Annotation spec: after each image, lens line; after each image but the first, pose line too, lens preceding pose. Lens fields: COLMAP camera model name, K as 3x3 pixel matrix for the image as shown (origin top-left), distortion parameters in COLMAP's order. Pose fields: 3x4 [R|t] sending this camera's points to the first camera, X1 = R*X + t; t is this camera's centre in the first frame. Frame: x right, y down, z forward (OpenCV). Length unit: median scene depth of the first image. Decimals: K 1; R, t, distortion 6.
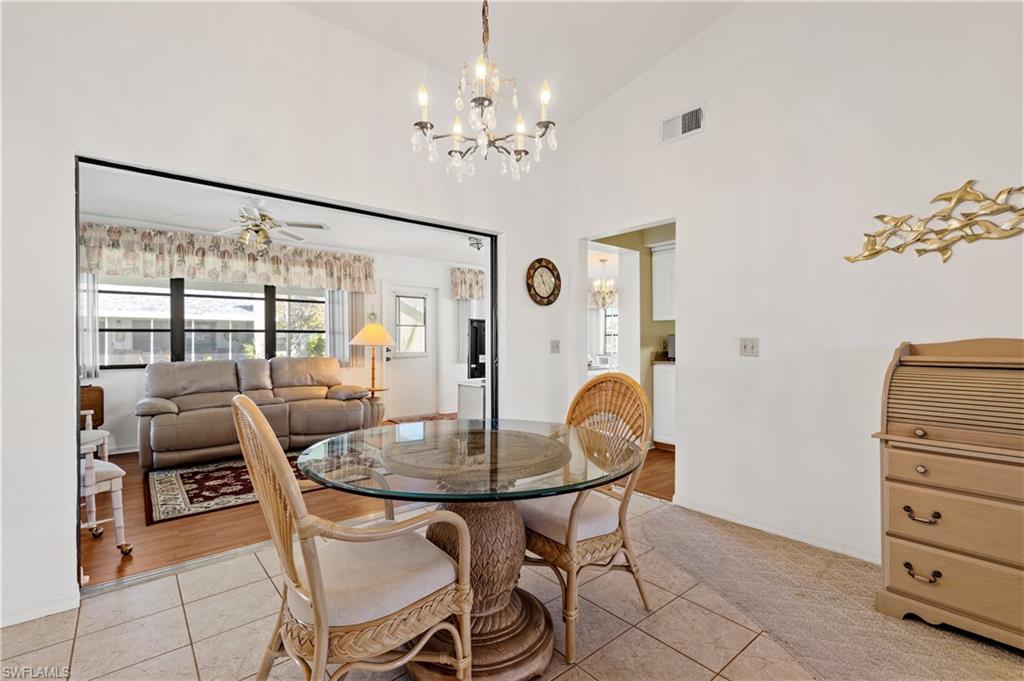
lens RADIAL K [[457.6, 0, 513.7], [0, 457.6, 342.7], [0, 0, 1]] dist [0.002592, 0.000127]
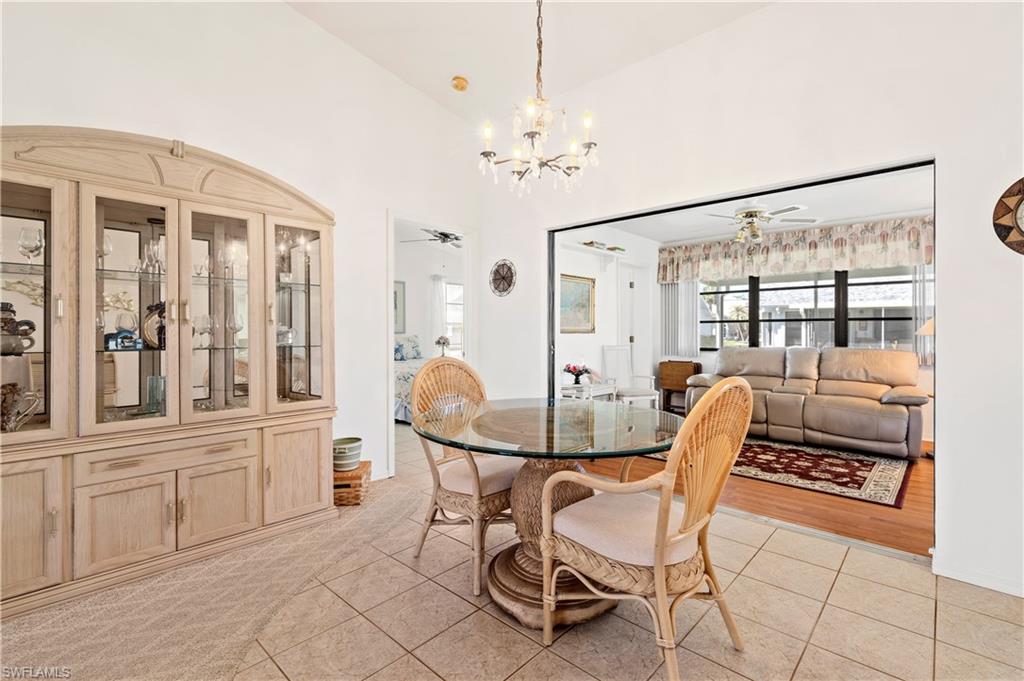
lens RADIAL K [[464.0, 0, 514.8], [0, 464.0, 328.8], [0, 0, 1]] dist [0.001099, 0.000061]
pose [[0.123969, -0.001511, -0.992285, 0.343709], [-0.003771, 0.999991, -0.001993, -0.001310], [0.992279, 0.003989, 0.123962, 0.239193]]
